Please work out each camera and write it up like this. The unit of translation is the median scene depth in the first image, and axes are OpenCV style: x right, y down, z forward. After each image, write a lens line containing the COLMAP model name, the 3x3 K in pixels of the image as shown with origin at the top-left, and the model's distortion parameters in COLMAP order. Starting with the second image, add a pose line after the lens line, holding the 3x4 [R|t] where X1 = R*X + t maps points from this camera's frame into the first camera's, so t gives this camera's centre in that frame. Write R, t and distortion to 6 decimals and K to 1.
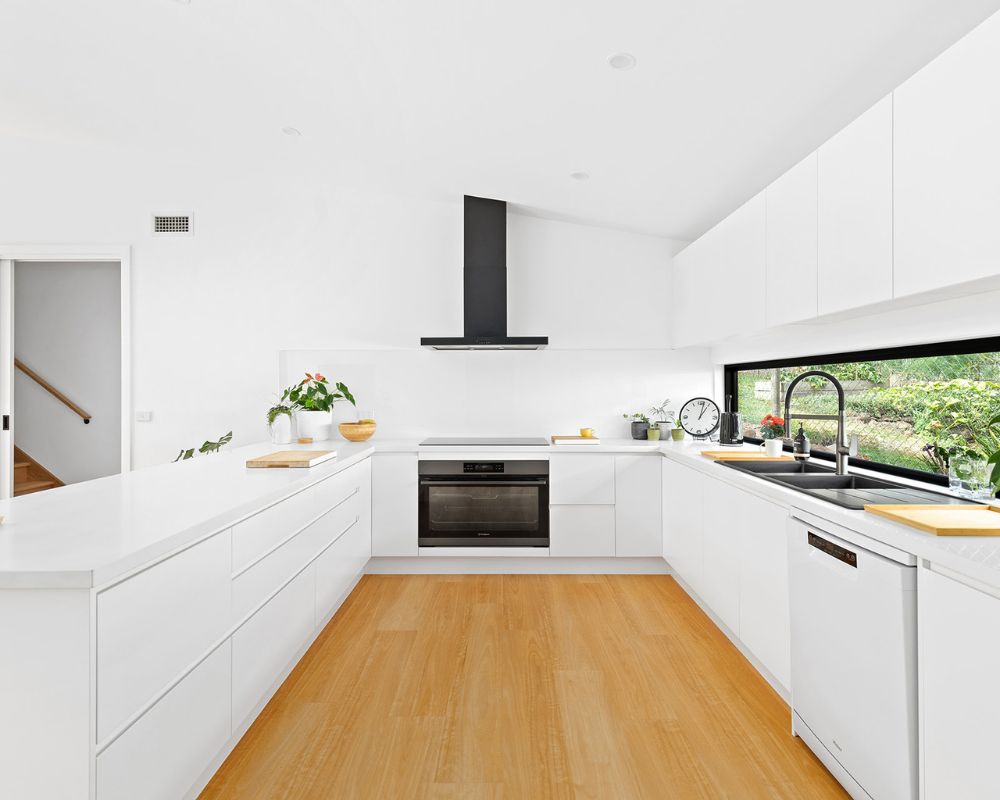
lens RADIAL K [[553.3, 0, 500.0], [0, 553.3, 400.0], [0, 0, 1]] dist [-0.001974, -0.000127]
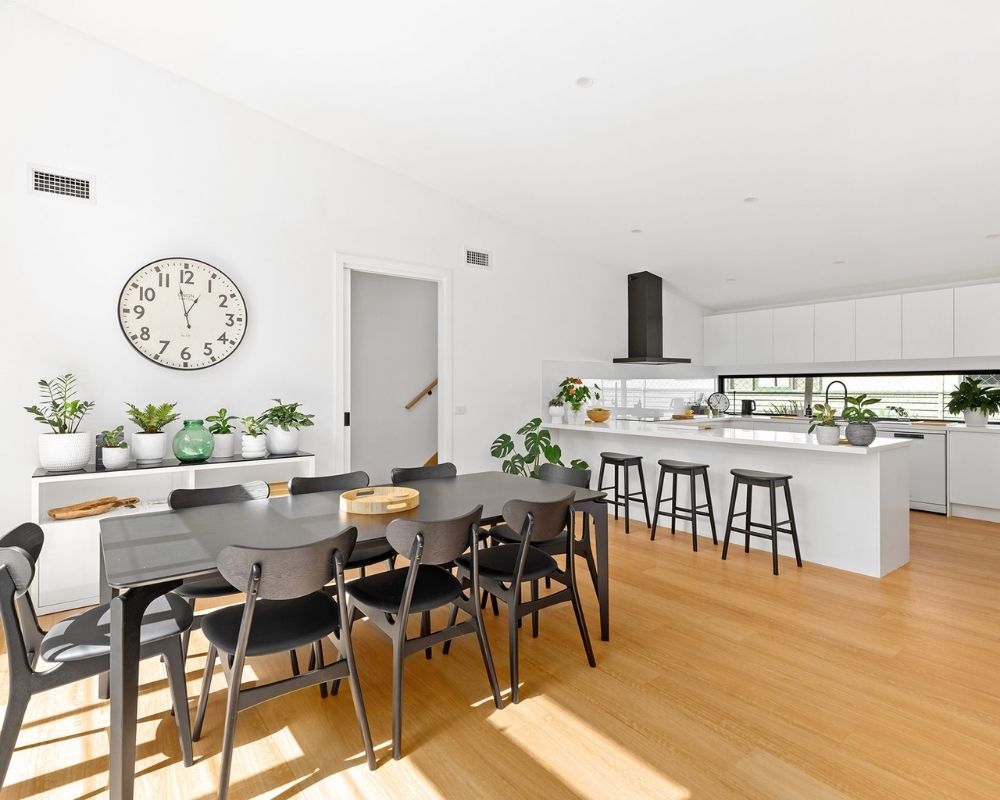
lens RADIAL K [[553.3, 0, 500.0], [0, 553.3, 400.0], [0, 0, 1]] dist [-0.001974, -0.000127]
pose [[0.790002, -0.011973, 0.612987, -1.346332], [0.015992, 0.999872, -0.001081, 0.010099], [-0.612895, 0.010657, 0.790092, -0.036986]]
